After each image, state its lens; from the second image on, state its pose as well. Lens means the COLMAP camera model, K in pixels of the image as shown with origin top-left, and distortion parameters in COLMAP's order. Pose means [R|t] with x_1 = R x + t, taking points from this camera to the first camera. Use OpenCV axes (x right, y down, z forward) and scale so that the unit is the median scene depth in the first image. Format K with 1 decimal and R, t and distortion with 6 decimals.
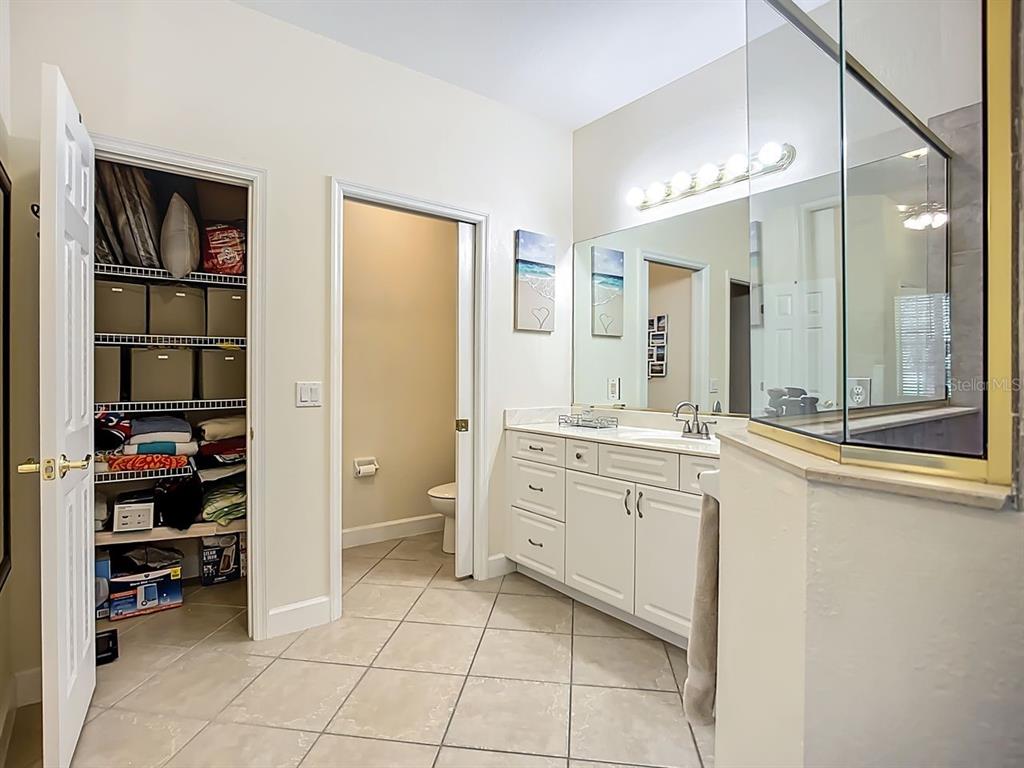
lens RADIAL K [[535.5, 0, 510.1], [0, 535.5, 379.3], [0, 0, 1]] dist [-0.002332, -0.000028]
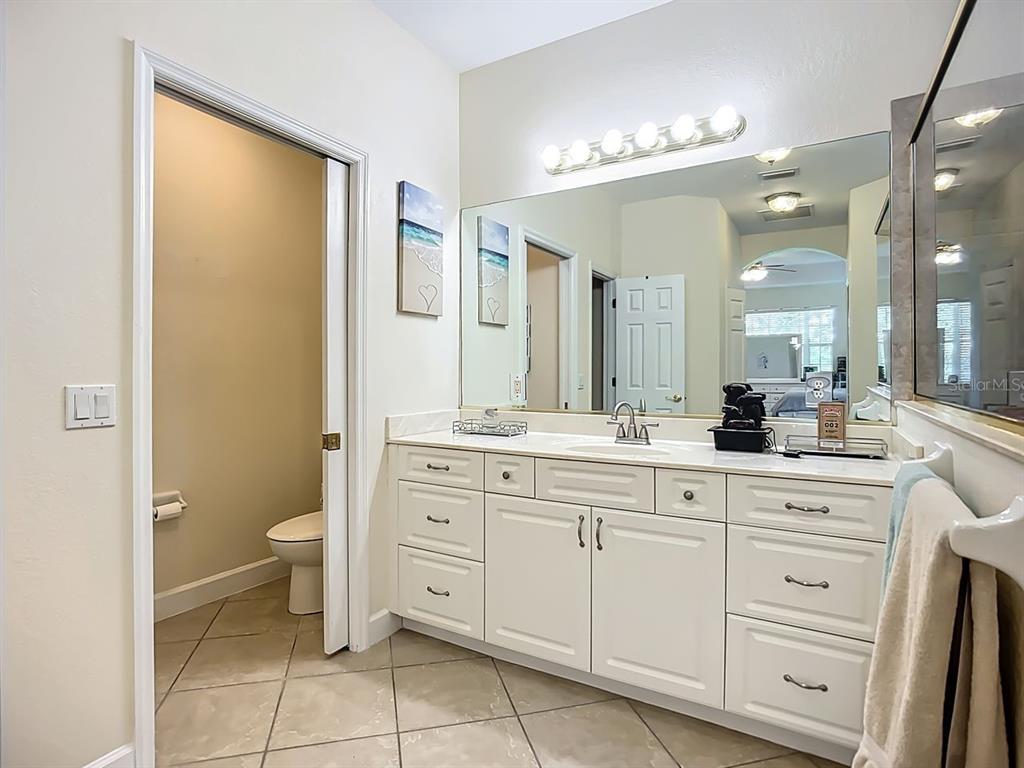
lens RADIAL K [[541.0, 0, 506.9], [0, 541.0, 371.9], [0, 0, 1]] dist [-0.022963, -0.000178]
pose [[0.929450, -0.005678, 0.368905, -0.137803], [0.007947, 0.999958, -0.004630, -0.002020], [-0.368863, 0.007235, 0.929456, 0.241557]]
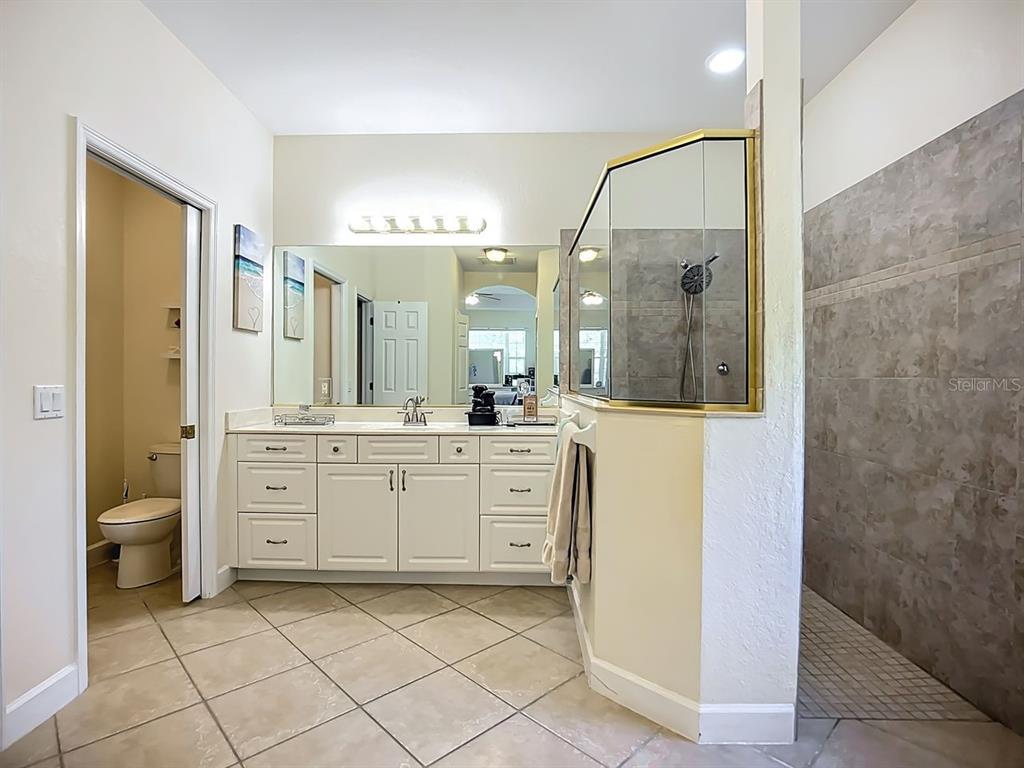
lens RADIAL K [[529.6, 0, 508.2], [0, 529.6, 382.4], [0, 0, 1]] dist [-0.028647, 0.000196]
pose [[0.622544, -0.007677, 0.782547, -0.440087], [0.003635, 0.999969, 0.006919, -0.001056], [-0.782576, -0.001463, 0.622553, 0.038180]]
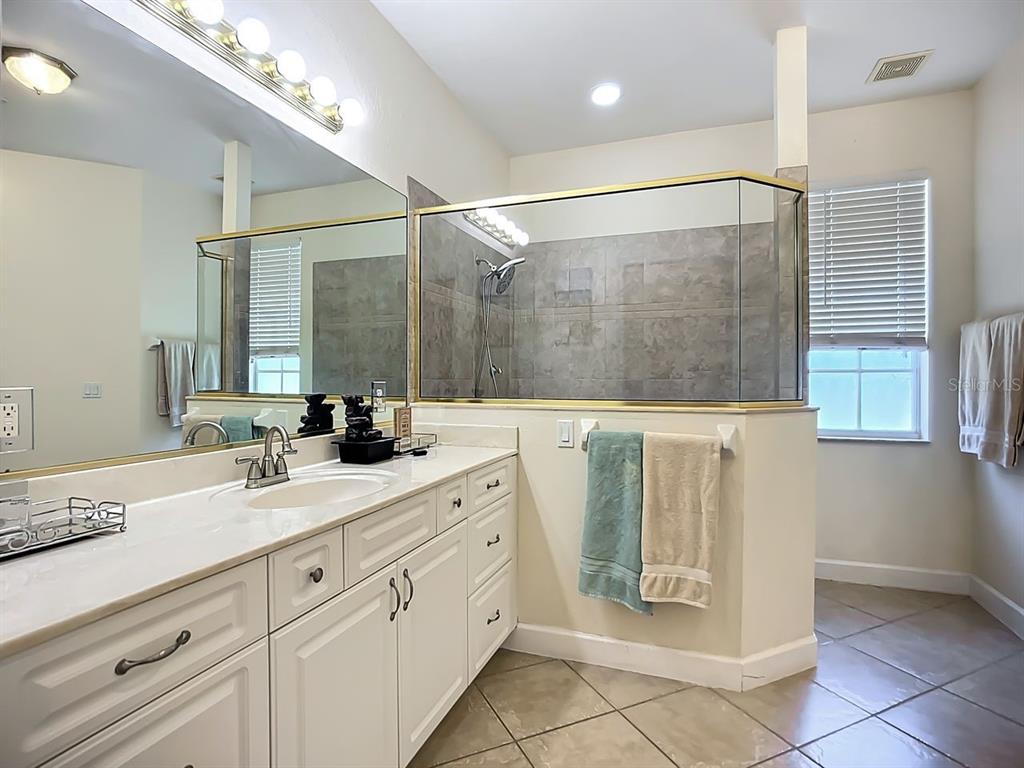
lens RADIAL K [[529.6, 0, 508.2], [0, 529.6, 382.4], [0, 0, 1]] dist [-0.028647, 0.000196]
pose [[-0.531732, -0.009311, 0.846862, -0.259618], [0.003202, 0.999910, 0.013004, -0.009822], [-0.846907, 0.009627, -0.531654, 0.955545]]
